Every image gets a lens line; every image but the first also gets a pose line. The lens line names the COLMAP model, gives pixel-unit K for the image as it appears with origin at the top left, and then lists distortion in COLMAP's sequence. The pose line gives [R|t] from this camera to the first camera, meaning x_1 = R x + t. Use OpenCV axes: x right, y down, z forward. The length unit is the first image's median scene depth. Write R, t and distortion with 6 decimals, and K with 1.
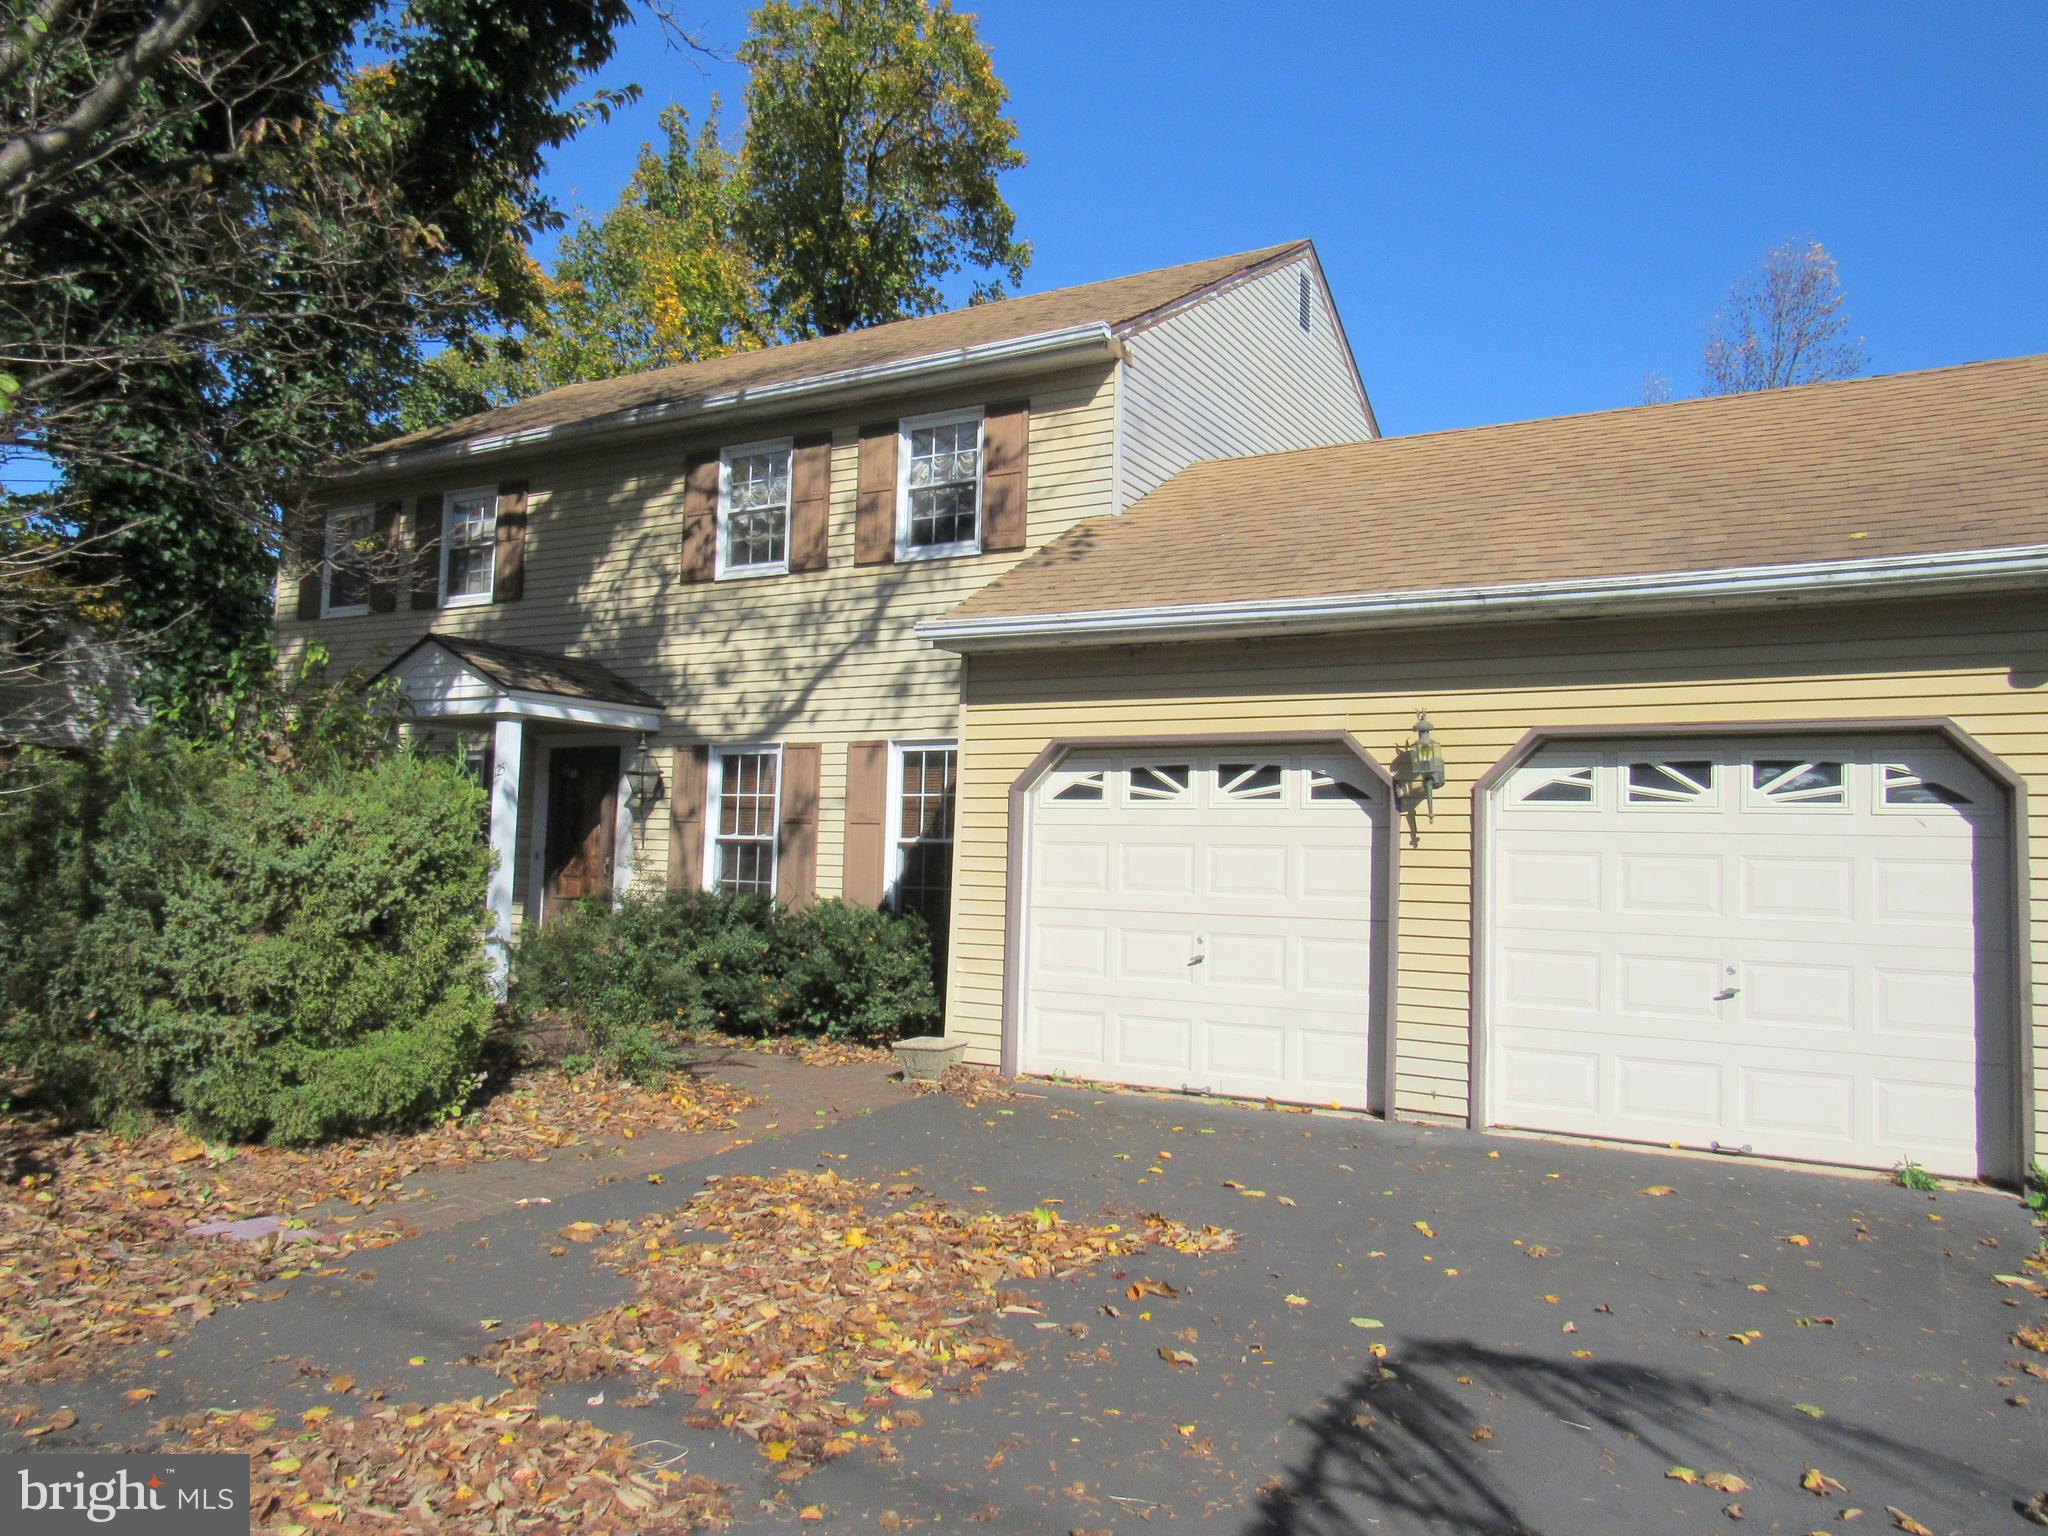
lens RADIAL K [[1432.9, 0, 1023.4], [0, 1432.9, 768.2], [0, 0, 1]] dist [0.000838, -0.000603]
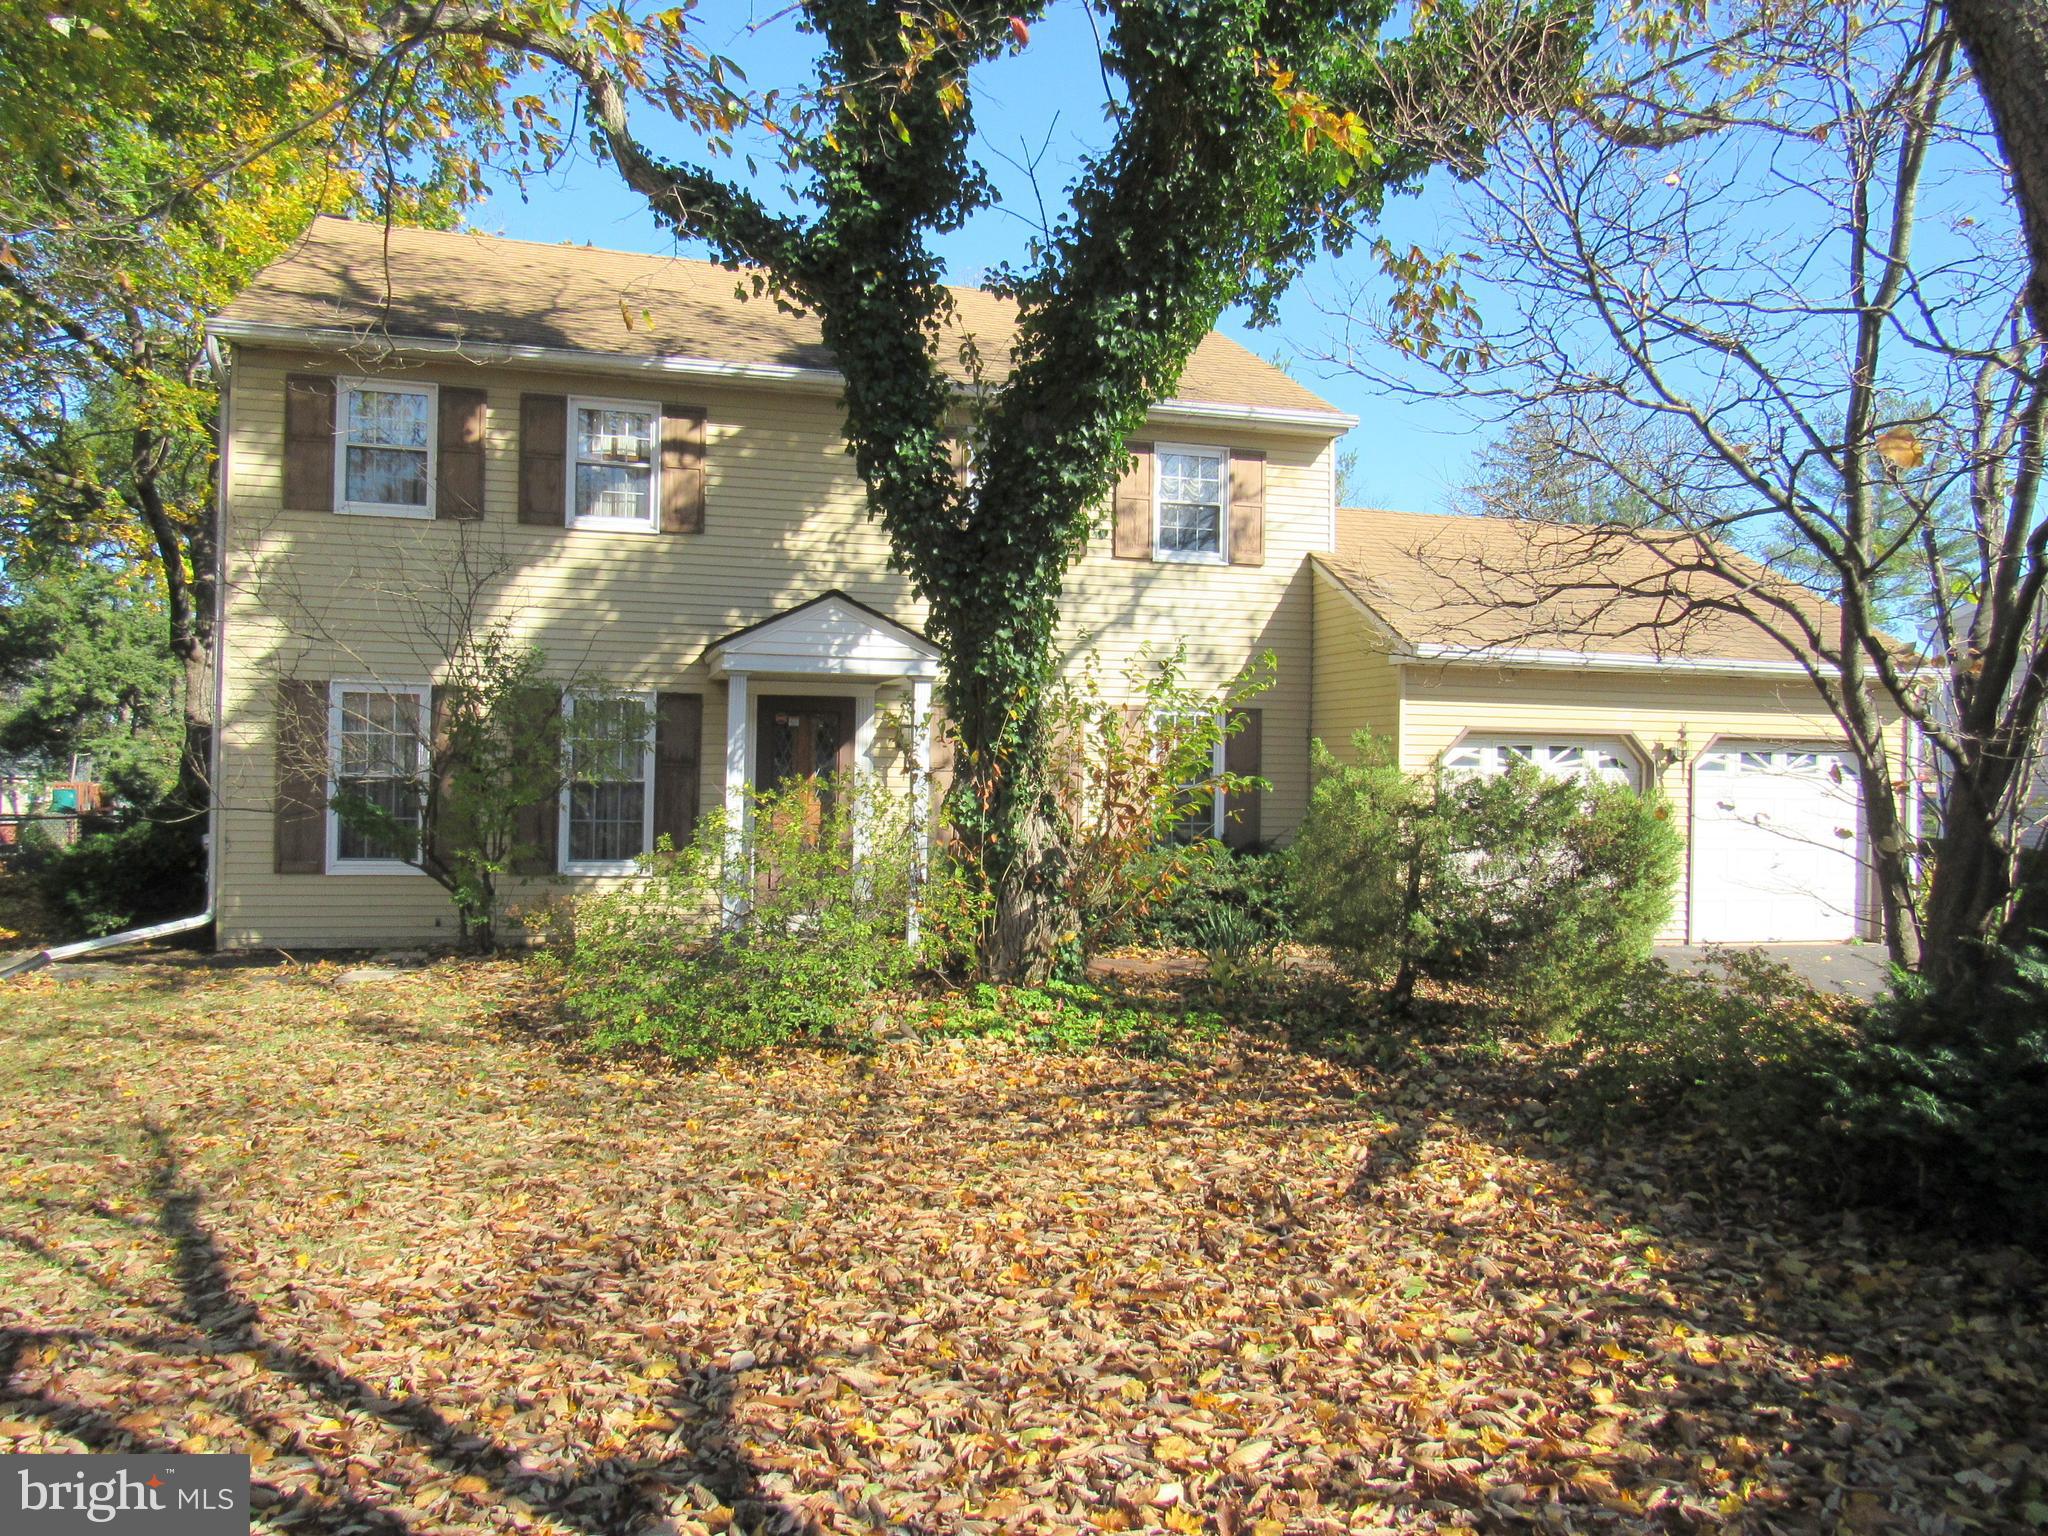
lens RADIAL K [[1432.9, 0, 1024.1], [0, 1432.9, 768.3], [0, 0, 1]] dist [0.000838, -0.000603]
pose [[0.696419, -0.016285, 0.717451, -1.044865], [-0.043113, 0.996987, 0.064479, -0.040735], [-0.716339, -0.075836, 0.693619, 0.211700]]
